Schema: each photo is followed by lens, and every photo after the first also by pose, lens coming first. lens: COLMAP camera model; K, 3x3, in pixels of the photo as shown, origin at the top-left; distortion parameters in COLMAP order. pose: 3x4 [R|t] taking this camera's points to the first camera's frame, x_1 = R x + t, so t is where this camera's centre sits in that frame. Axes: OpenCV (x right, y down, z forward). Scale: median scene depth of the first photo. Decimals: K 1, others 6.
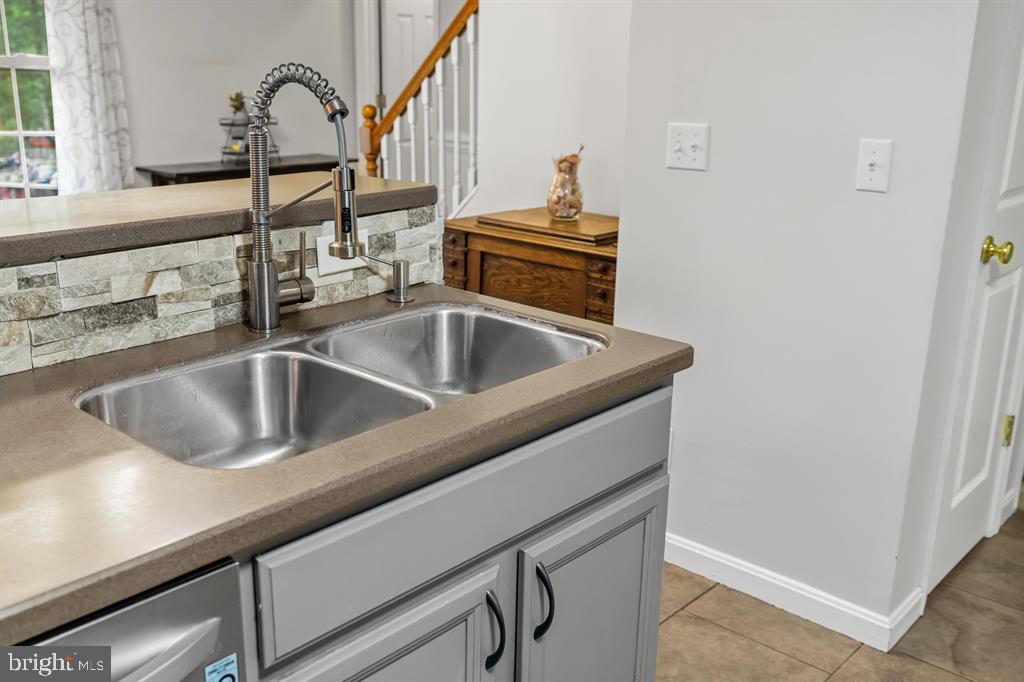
lens RADIAL K [[986.6, 0, 506.3], [0, 986.6, 337.7], [0, 0, 1]] dist [0.012111, 0.000000]
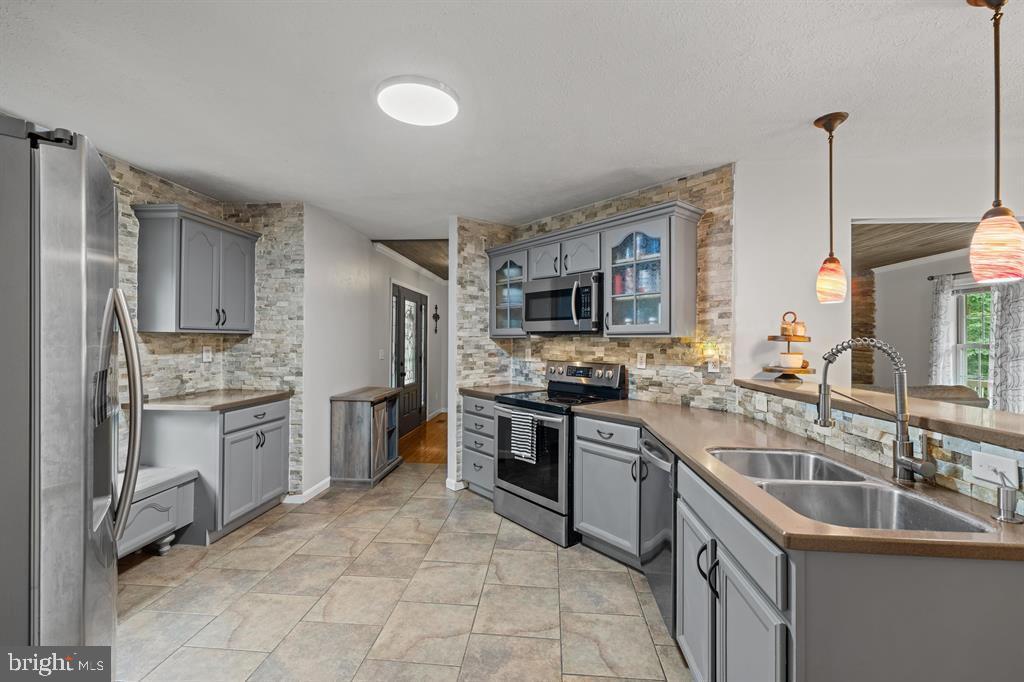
lens RADIAL K [[435.9, 0, 505.9], [0, 435.9, 340.3], [0, 0, 1]] dist [-0.000409, -0.000149]
pose [[-0.806125, -0.023323, -0.591286, 0.727667], [-0.180096, 0.961491, 0.207608, -0.254334], [0.563674, 0.273846, -0.779282, 1.002536]]
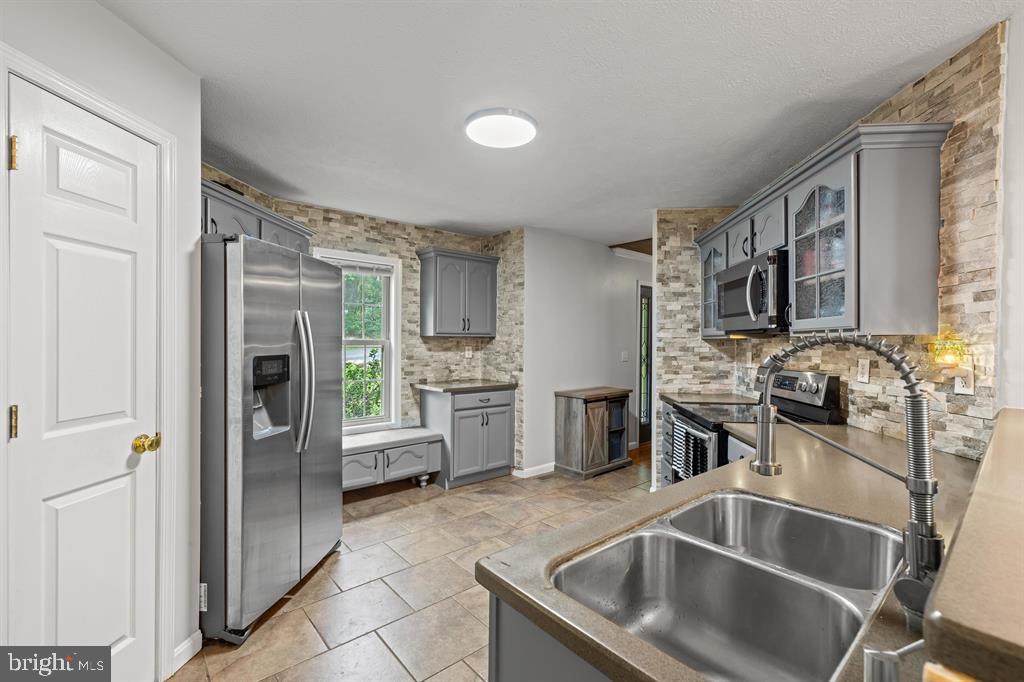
lens RADIAL K [[435.9, 0, 510.1], [0, 435.9, 344.7], [0, 0, 1]] dist [-0.000409, -0.000149]
pose [[-0.990405, -0.025433, 0.135838, 0.073576], [0.013247, 0.960923, 0.276499, -0.315552], [-0.137562, 0.275646, -0.951365, 1.198451]]
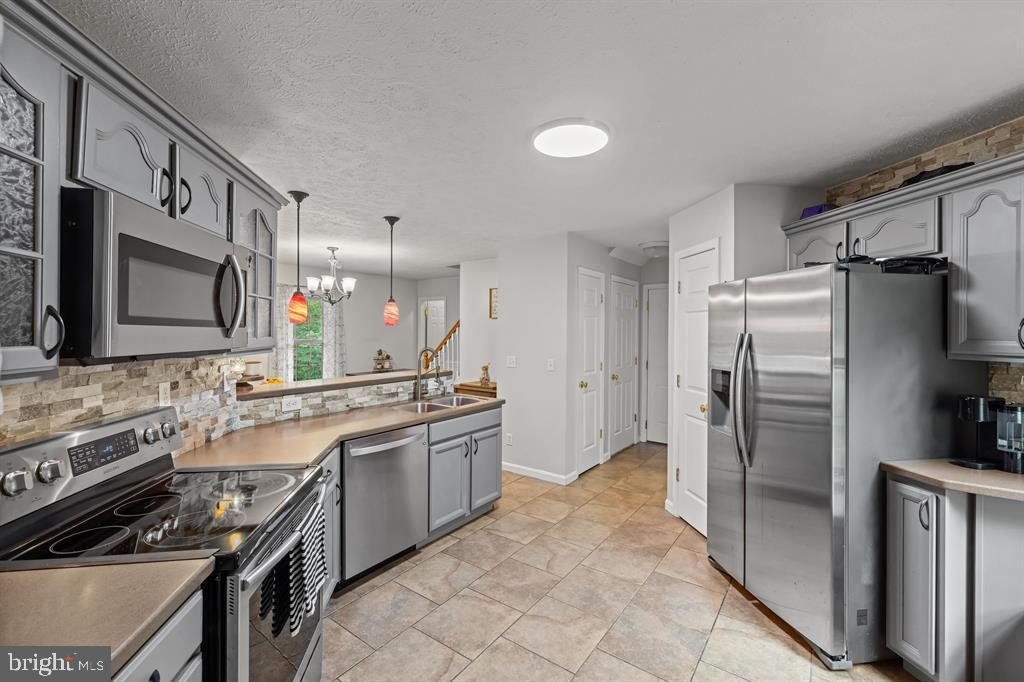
lens RADIAL K [[435.9, 0, 519.4], [0, 435.9, 332.7], [0, 0, 1]] dist [-0.000409, -0.000149]
pose [[0.993025, -0.012420, 0.117249, 0.002149], [0.043264, 0.963453, -0.264361, 0.233073], [-0.109680, 0.267589, 0.957270, -1.061807]]
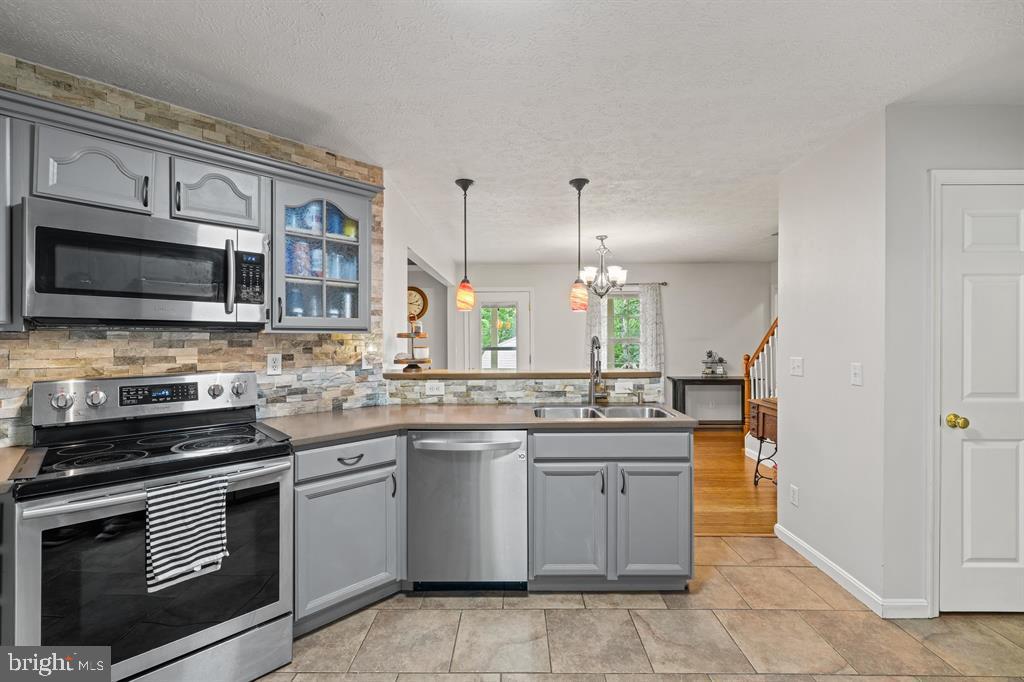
lens RADIAL K [[435.9, 0, 517.5], [0, 435.9, 338.9], [0, 0, 1]] dist [-0.000409, -0.000149]
pose [[0.666165, -0.017342, -0.745603, 0.718452], [-0.190470, 0.962621, -0.192567, 0.112764], [0.721073, 0.270296, 0.637961, -0.302241]]
